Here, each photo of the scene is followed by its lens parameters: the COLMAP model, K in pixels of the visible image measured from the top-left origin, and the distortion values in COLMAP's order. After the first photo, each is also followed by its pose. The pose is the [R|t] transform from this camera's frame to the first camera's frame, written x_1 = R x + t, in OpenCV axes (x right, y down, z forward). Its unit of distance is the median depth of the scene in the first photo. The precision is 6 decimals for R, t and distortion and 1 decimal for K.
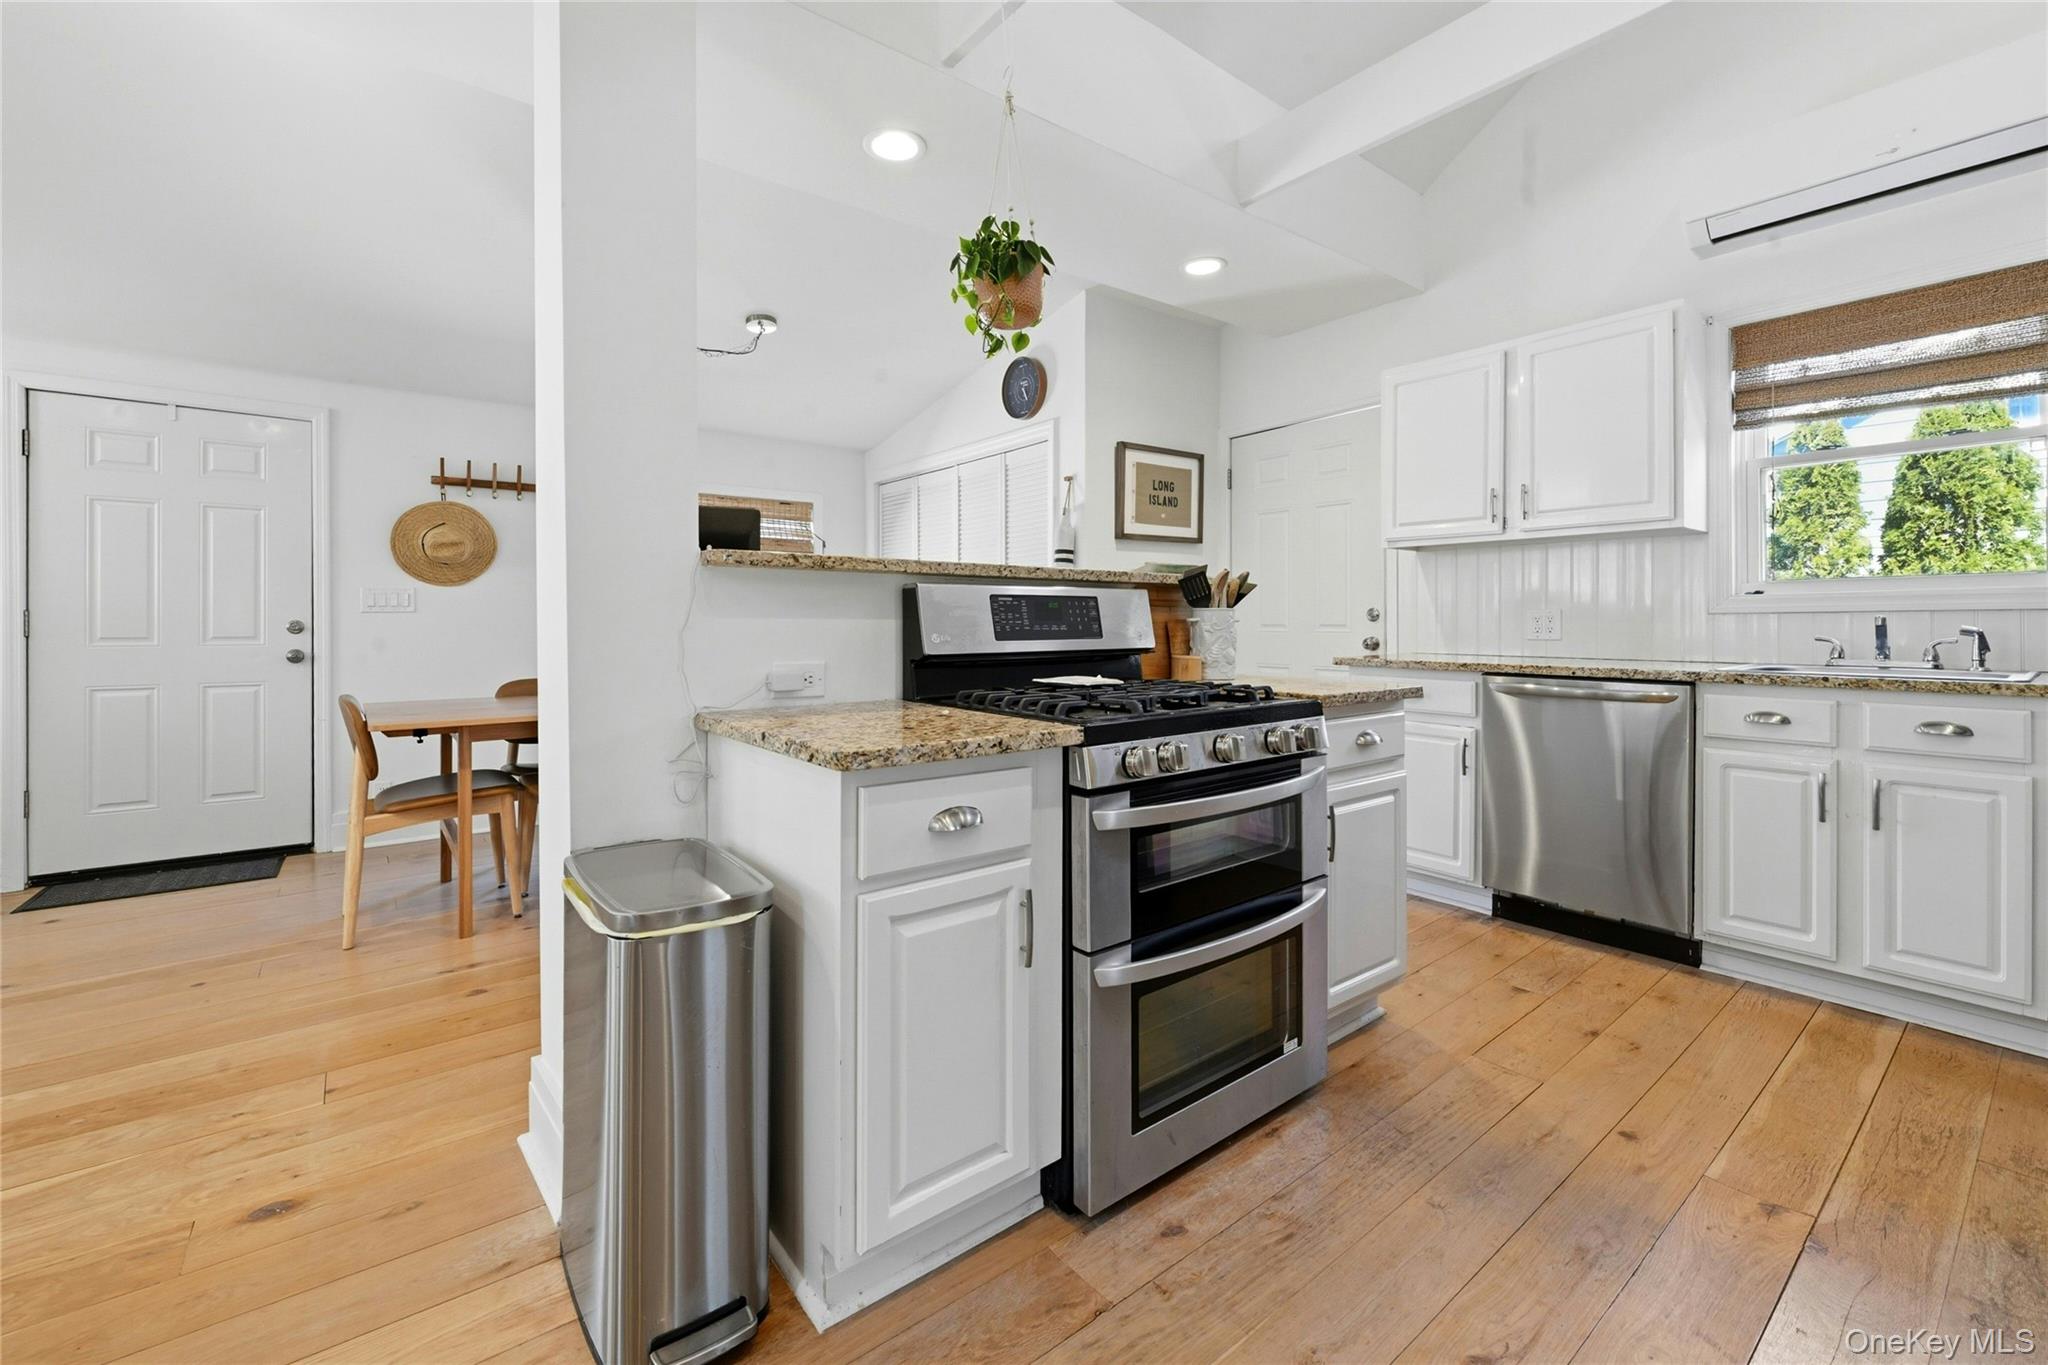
lens RADIAL K [[855.3, 0, 1025.8], [0, 855.3, 618.7], [0, 0, 1]] dist [-0.000397, -0.001077]
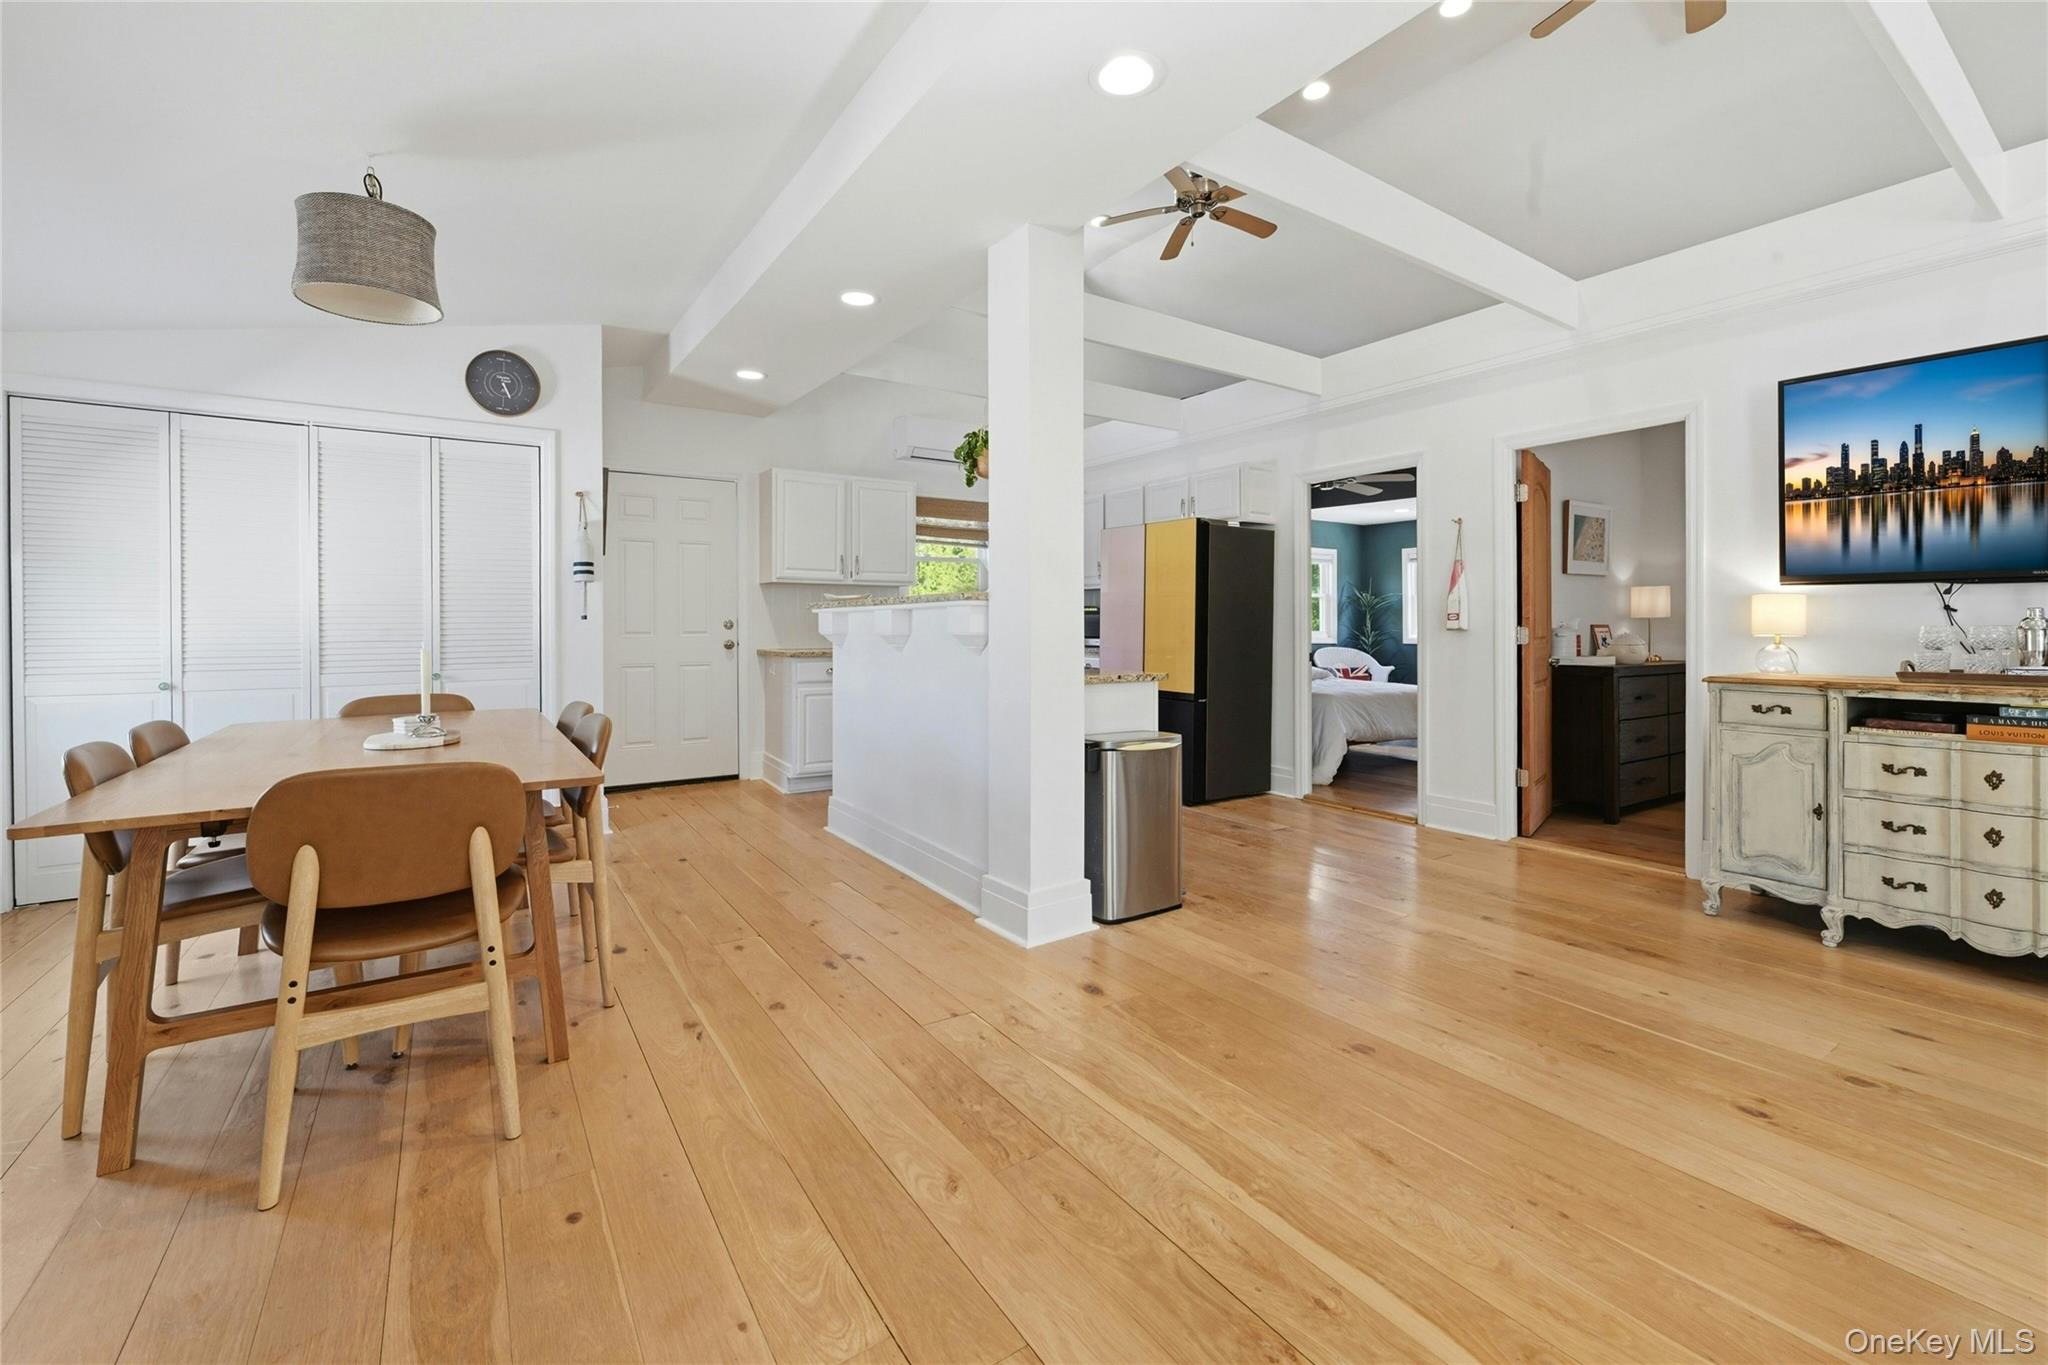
lens RADIAL K [[848.0, 0, 1019.8], [0, 848.0, 626.9], [0, 0, 1]] dist [-0.000875, -0.000262]
pose [[0.078677, -0.001420, 0.996899, -1.473206], [-0.000757, 0.999999, 0.001484, -0.004780], [-0.996900, -0.000871, 0.078676, 0.590588]]
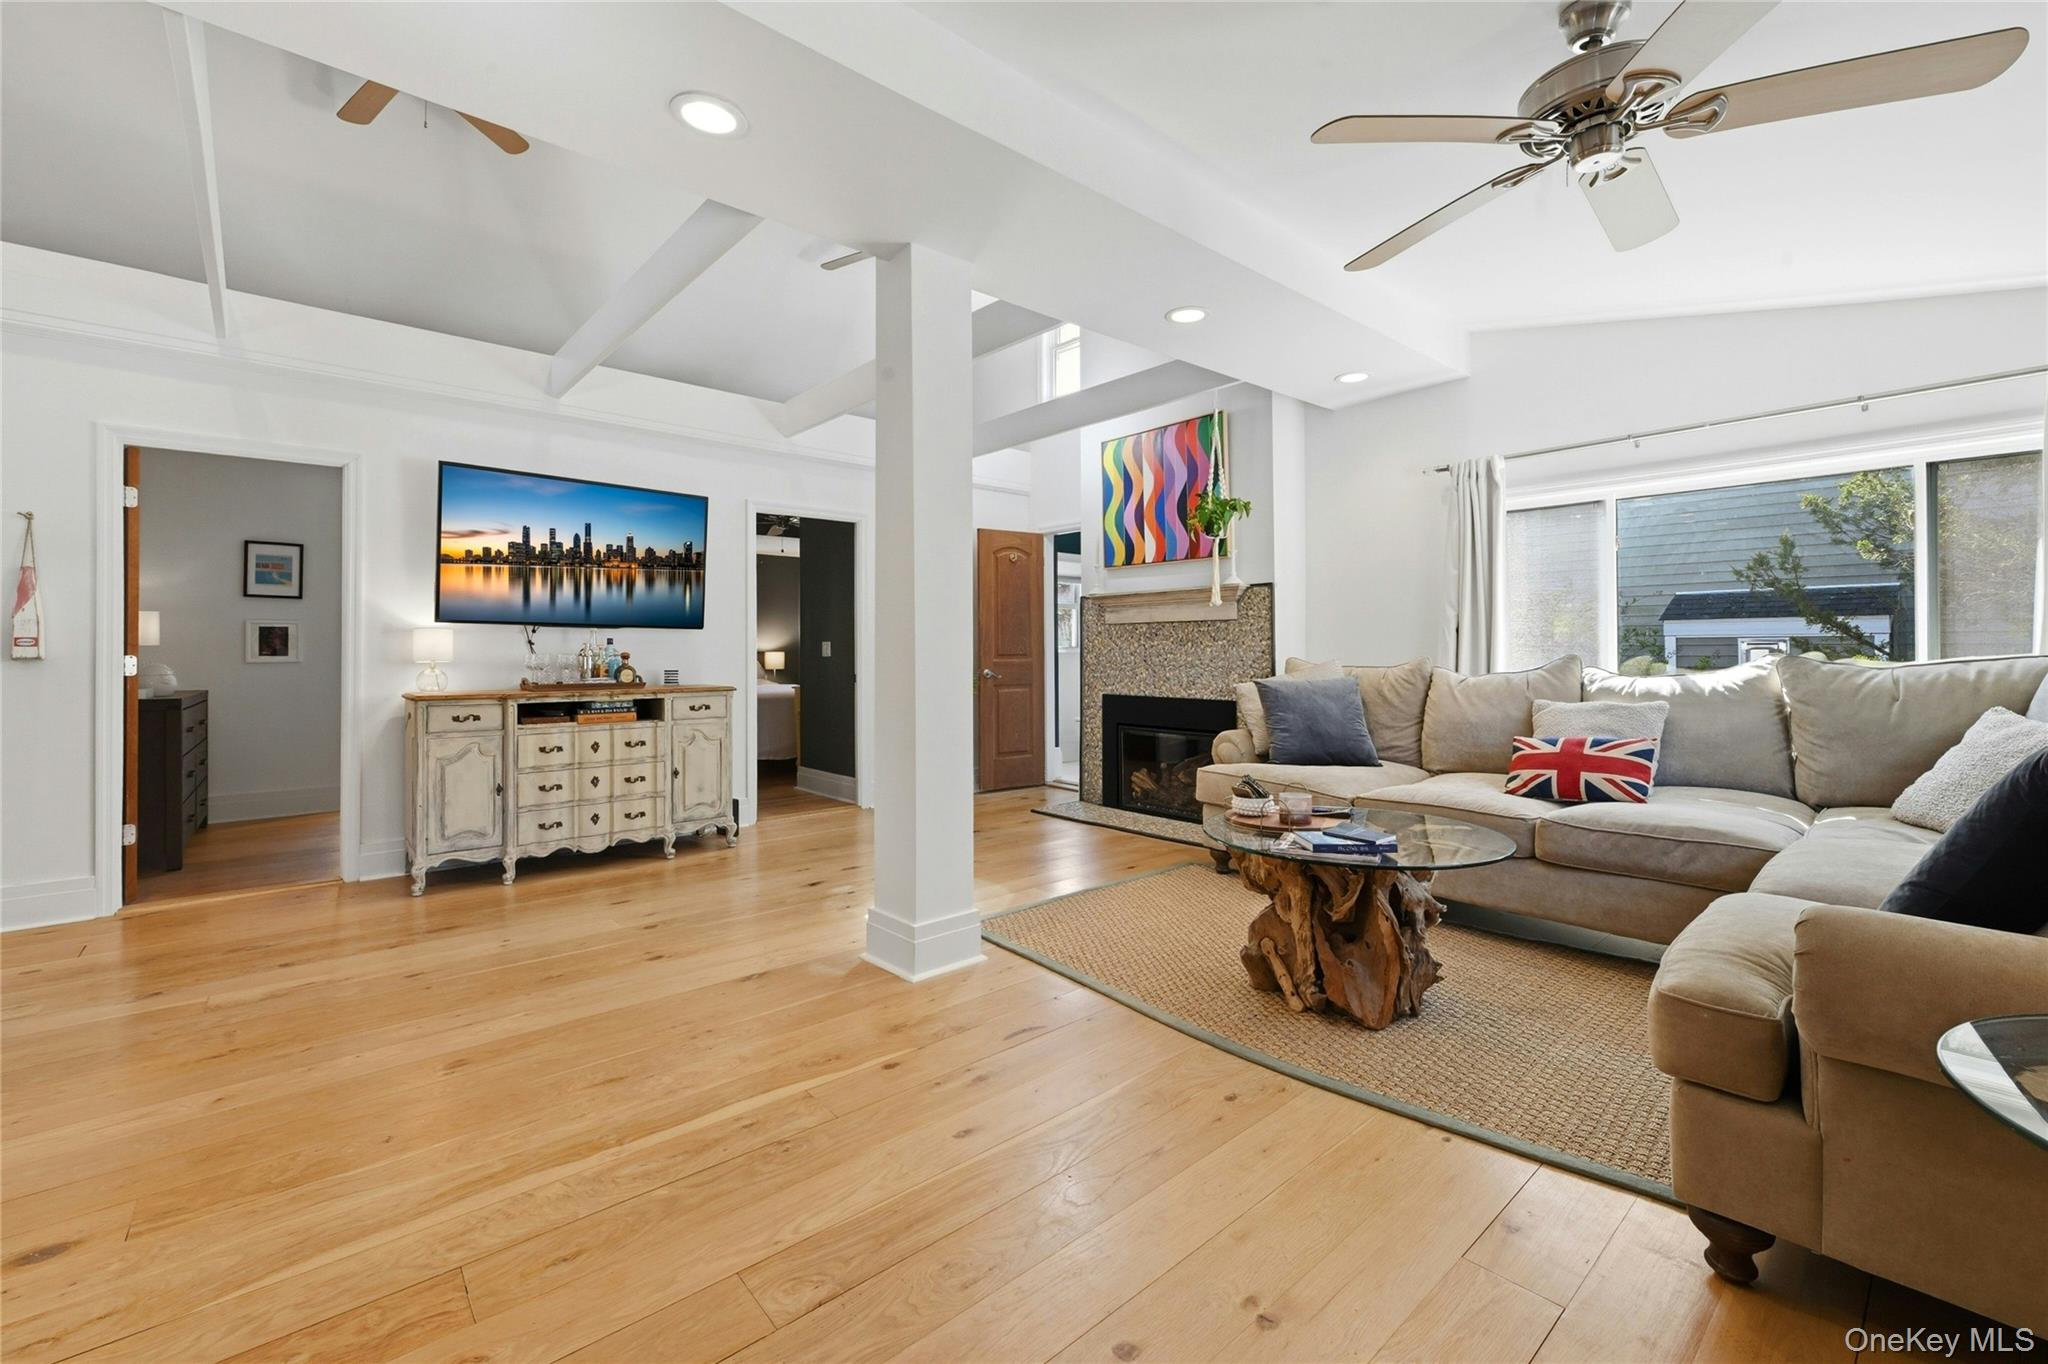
lens RADIAL K [[846.2, 0, 1024.3], [0, 846.2, 646.8], [0, 0, 1]] dist [-0.002074, -0.000080]
pose [[-0.998862, 0.001158, -0.047678, -1.154811], [0.001648, 0.999946, -0.010242, -0.000752], [0.047664, -0.010309, -0.998810, 1.191808]]
